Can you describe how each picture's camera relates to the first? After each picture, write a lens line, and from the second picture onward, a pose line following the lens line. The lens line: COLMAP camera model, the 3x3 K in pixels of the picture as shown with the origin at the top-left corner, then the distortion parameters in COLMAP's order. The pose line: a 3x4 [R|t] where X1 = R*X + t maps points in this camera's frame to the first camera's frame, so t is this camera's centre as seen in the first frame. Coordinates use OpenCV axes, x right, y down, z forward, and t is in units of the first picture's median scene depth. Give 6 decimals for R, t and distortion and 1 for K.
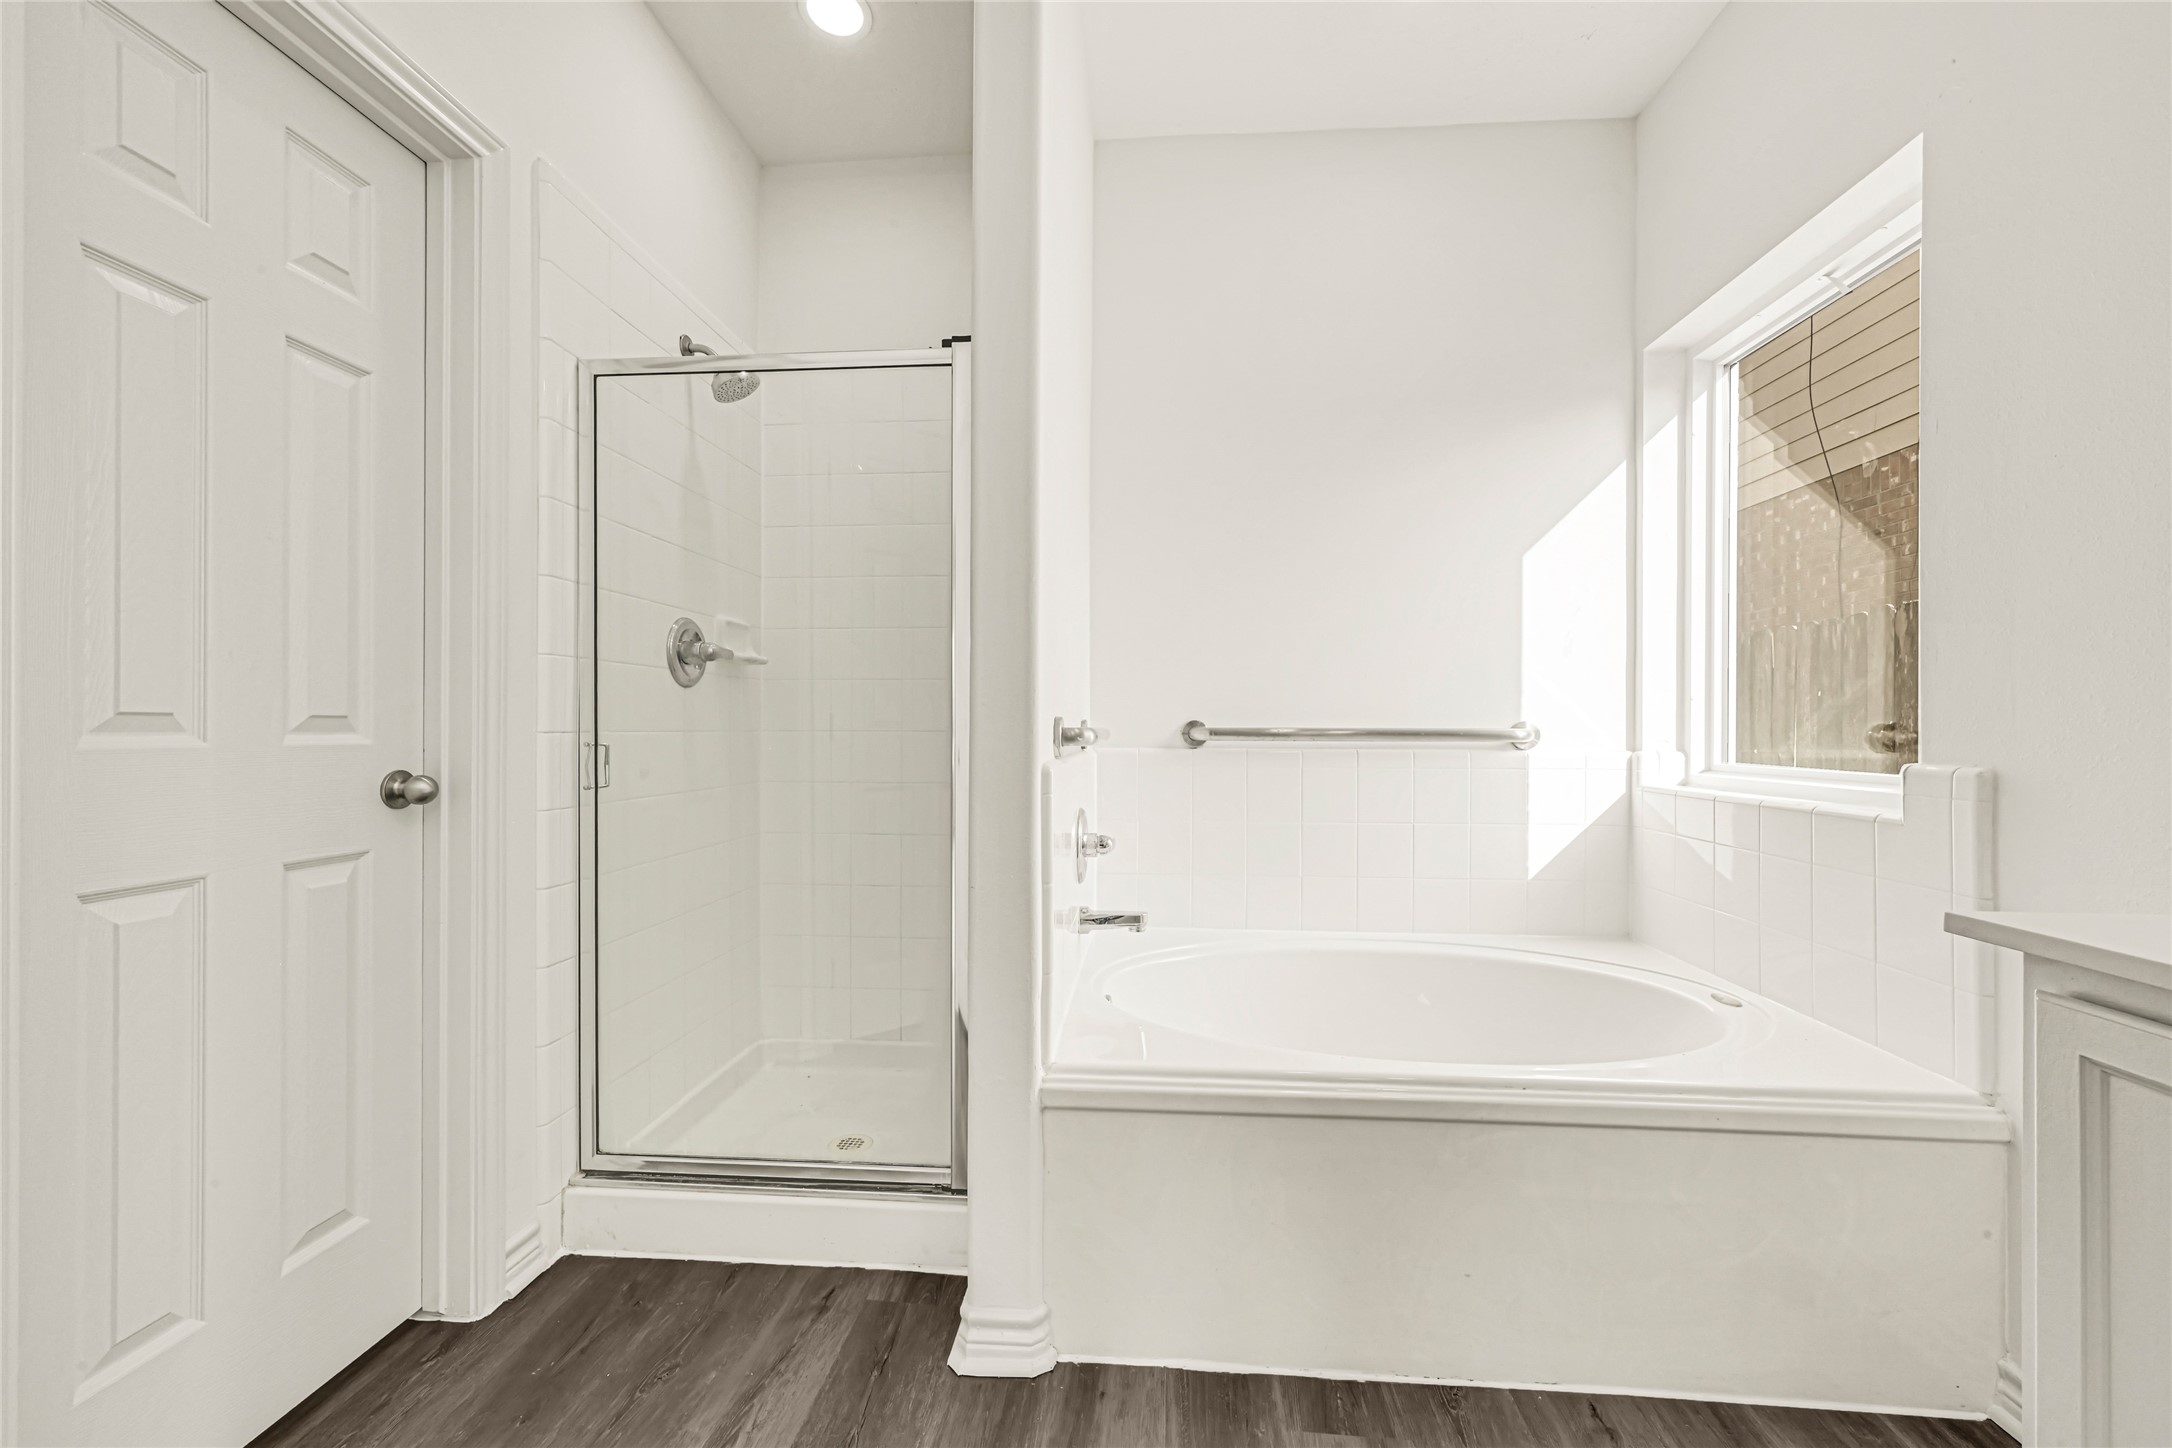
lens RADIAL K [[884.6, 0, 1088.1], [0, 884.6, 733.8], [0, 0, 1]] dist [-0.000020, 0.000288]
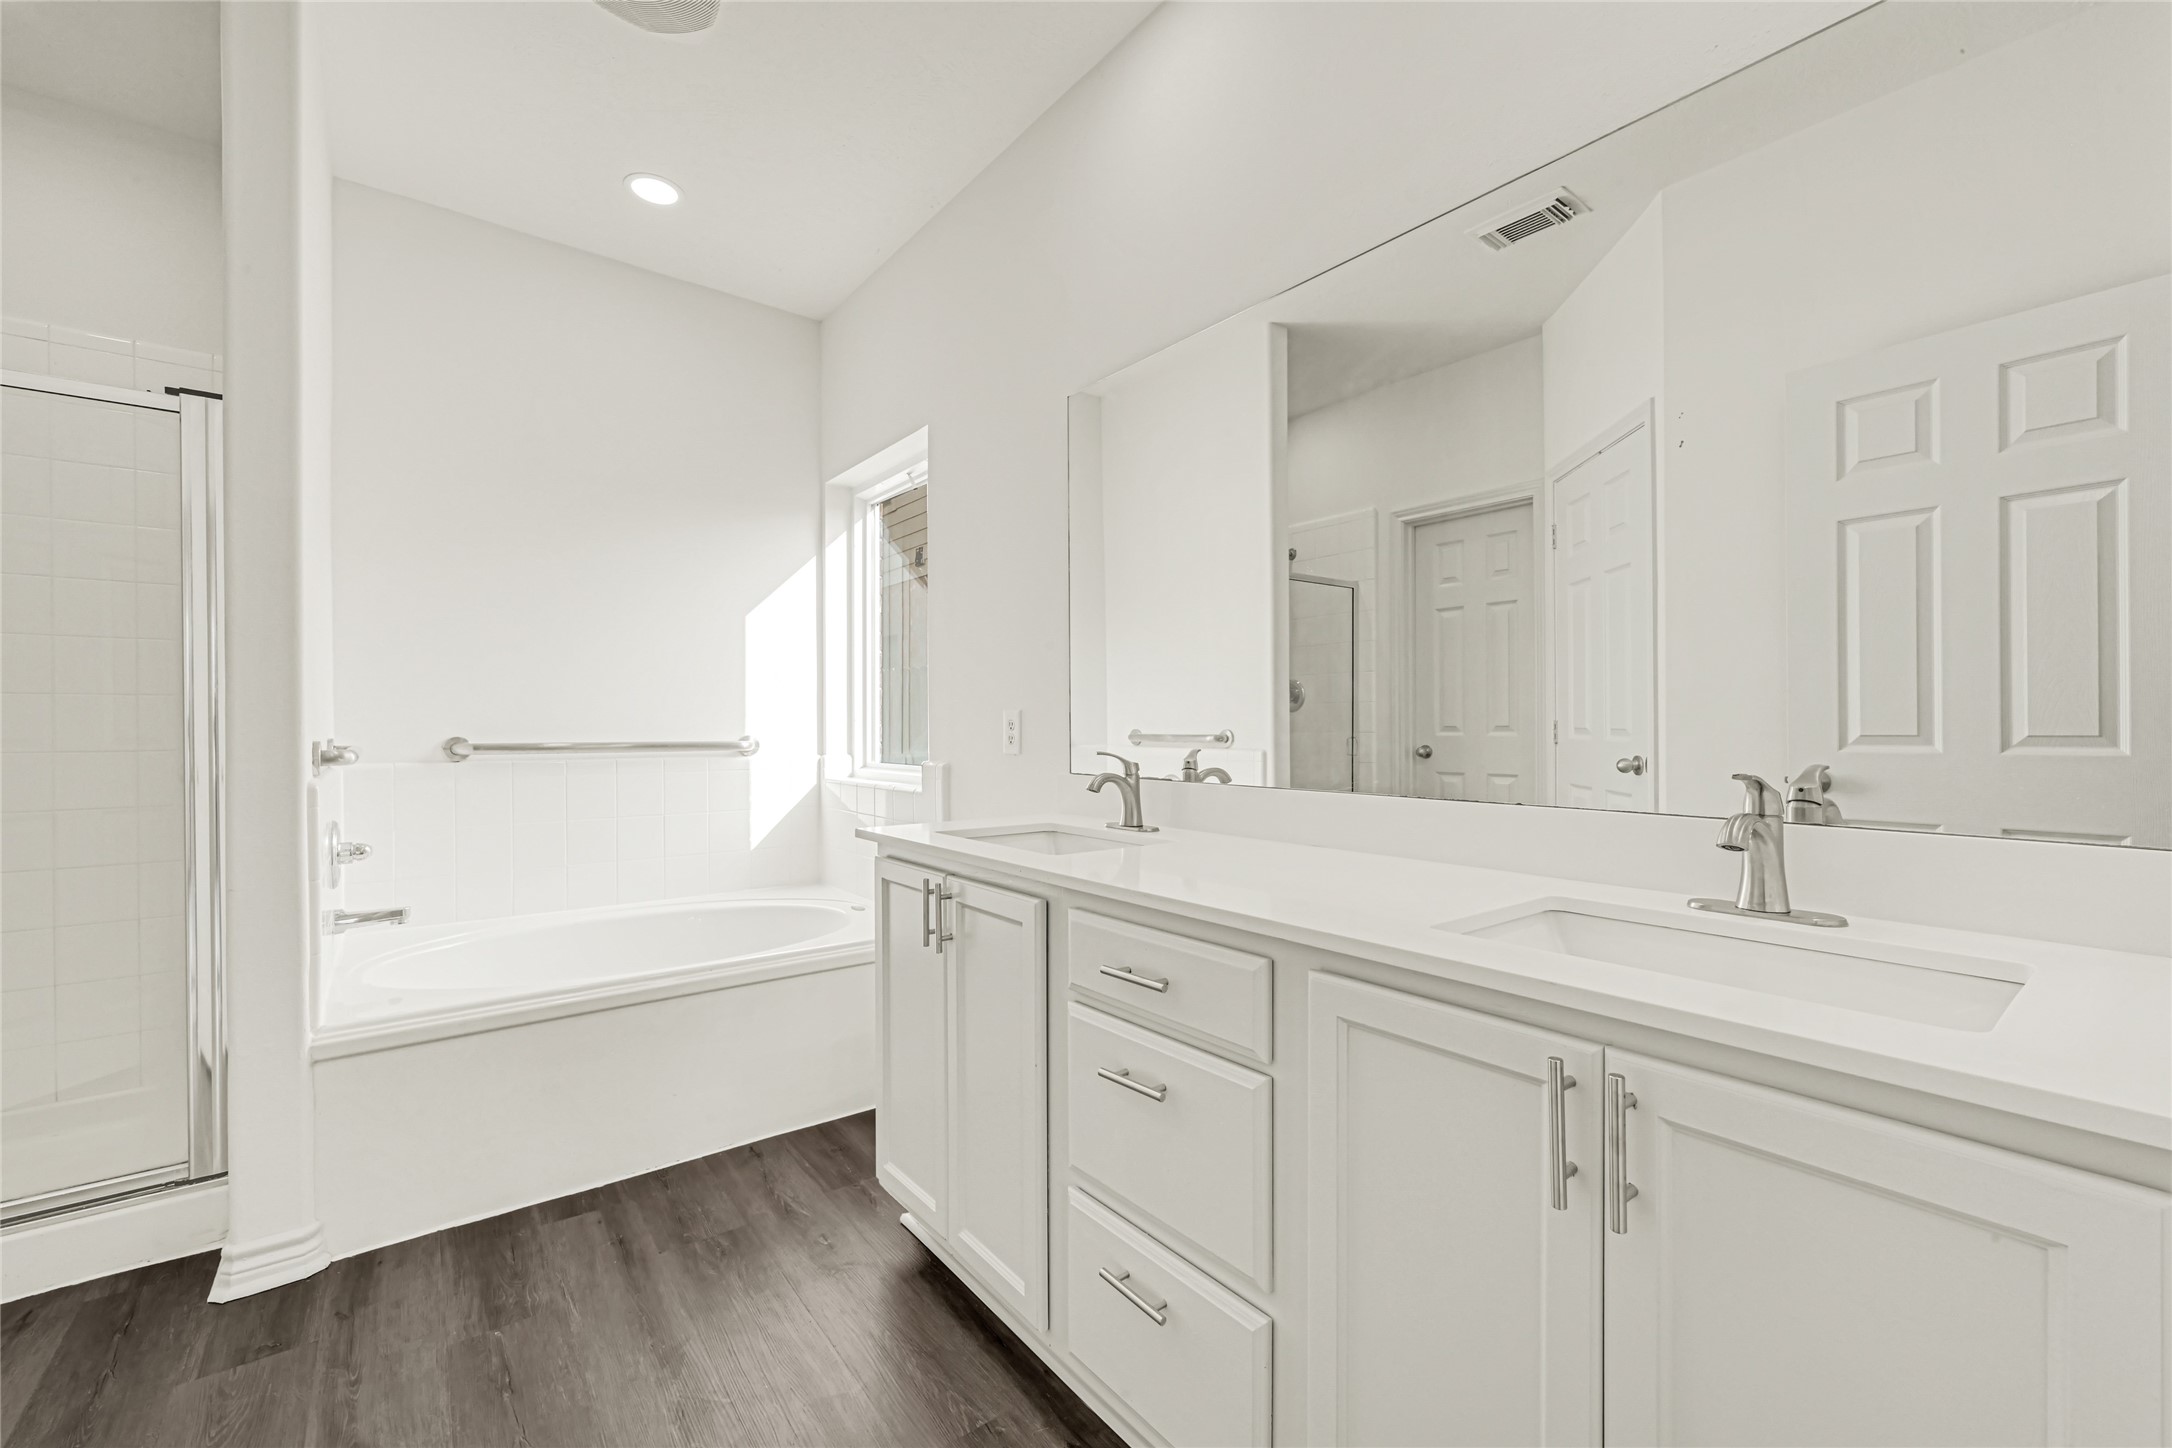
lens RADIAL K [[884.6, 0, 1088.1], [0, 884.6, 733.8], [0, 0, 1]] dist [-0.000020, 0.000288]
pose [[0.734546, -0.008101, 0.678510, -0.063880], [0.007677, 0.999964, 0.003628, -0.020950], [-0.678515, 0.002544, 0.734582, -0.446228]]
